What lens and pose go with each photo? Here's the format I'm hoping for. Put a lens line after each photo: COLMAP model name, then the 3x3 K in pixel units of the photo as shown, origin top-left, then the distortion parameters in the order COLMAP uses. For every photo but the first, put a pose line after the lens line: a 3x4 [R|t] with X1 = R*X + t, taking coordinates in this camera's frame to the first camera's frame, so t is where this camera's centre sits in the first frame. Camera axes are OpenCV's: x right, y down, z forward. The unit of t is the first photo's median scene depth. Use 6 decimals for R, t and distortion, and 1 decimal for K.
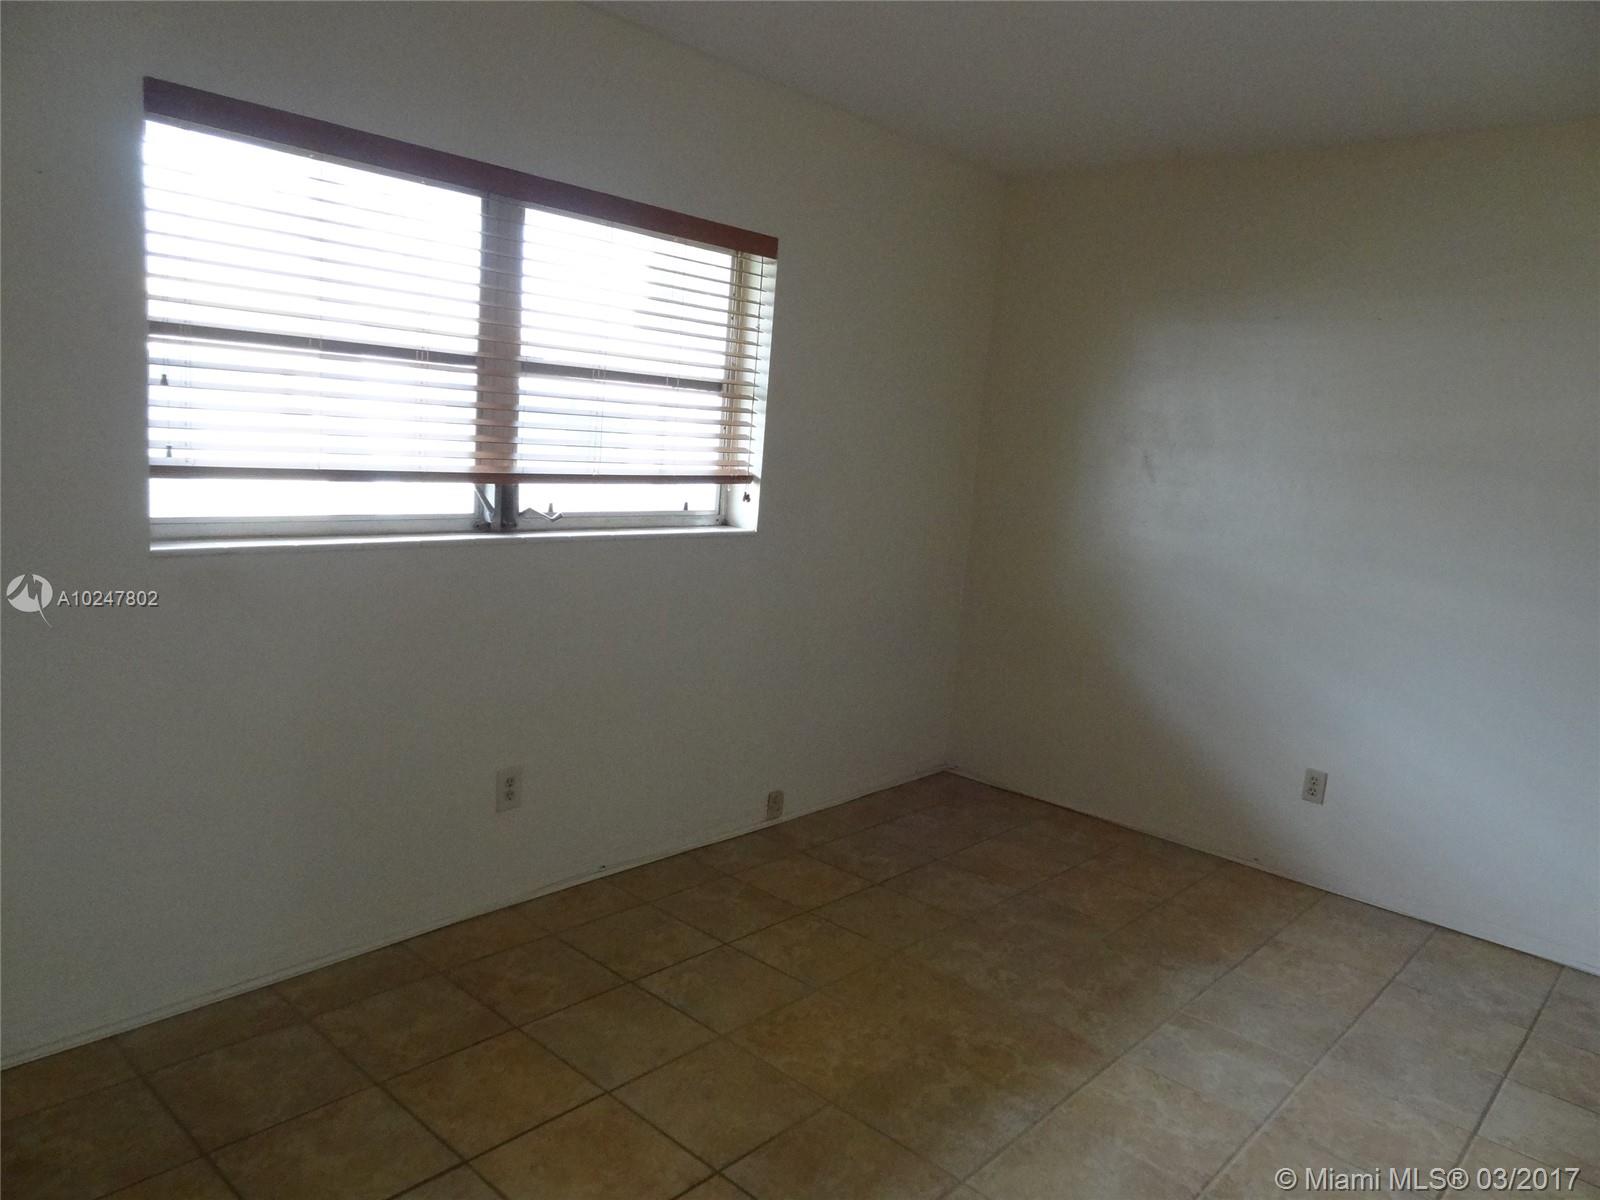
lens RADIAL K [[1121.5, 0, 797.5], [0, 1121.5, 600.0], [0, 0, 1]] dist [-0.004007, 0.009599]
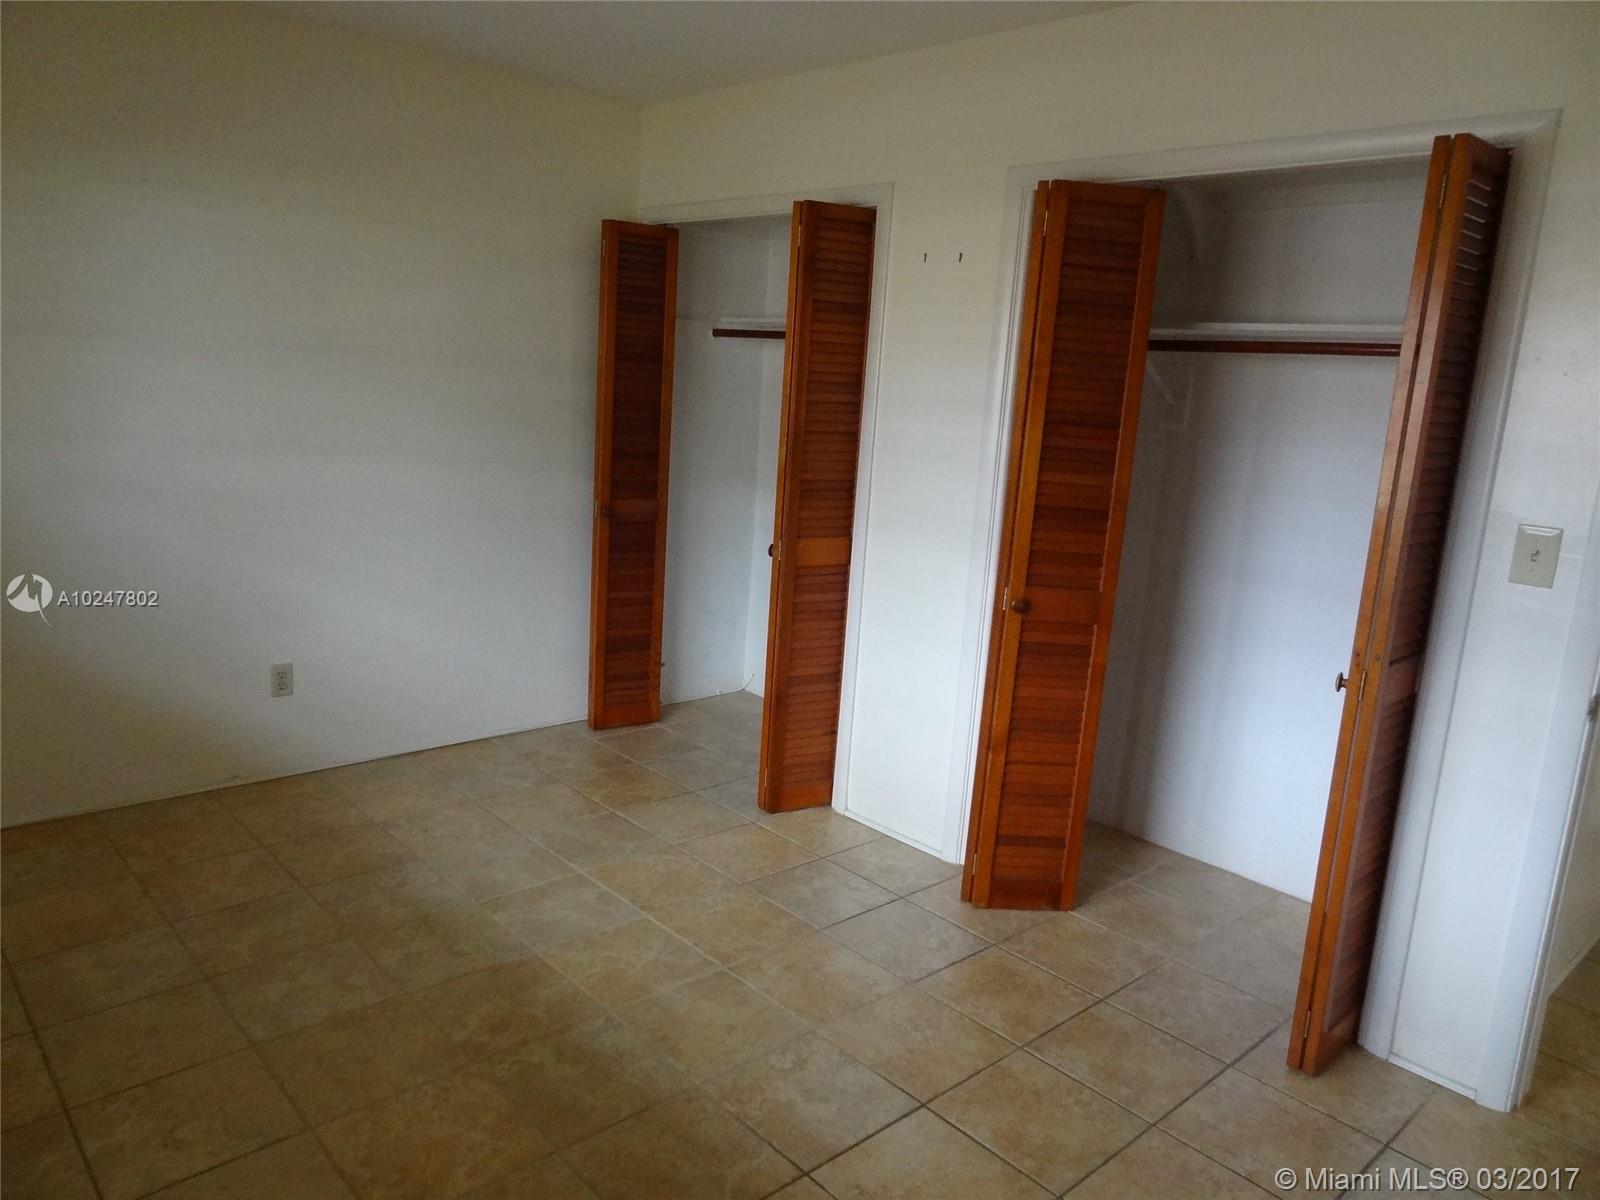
lens RADIAL K [[1121.5, 0, 793.1], [0, 1121.5, 599.7], [0, 0, 1]] dist [-0.004007, 0.009599]
pose [[0.120587, -0.271962, 0.954723, -0.516462], [0.109321, 0.959529, 0.259523, -0.138263], [-0.986665, 0.073076, 0.145438, 0.498896]]
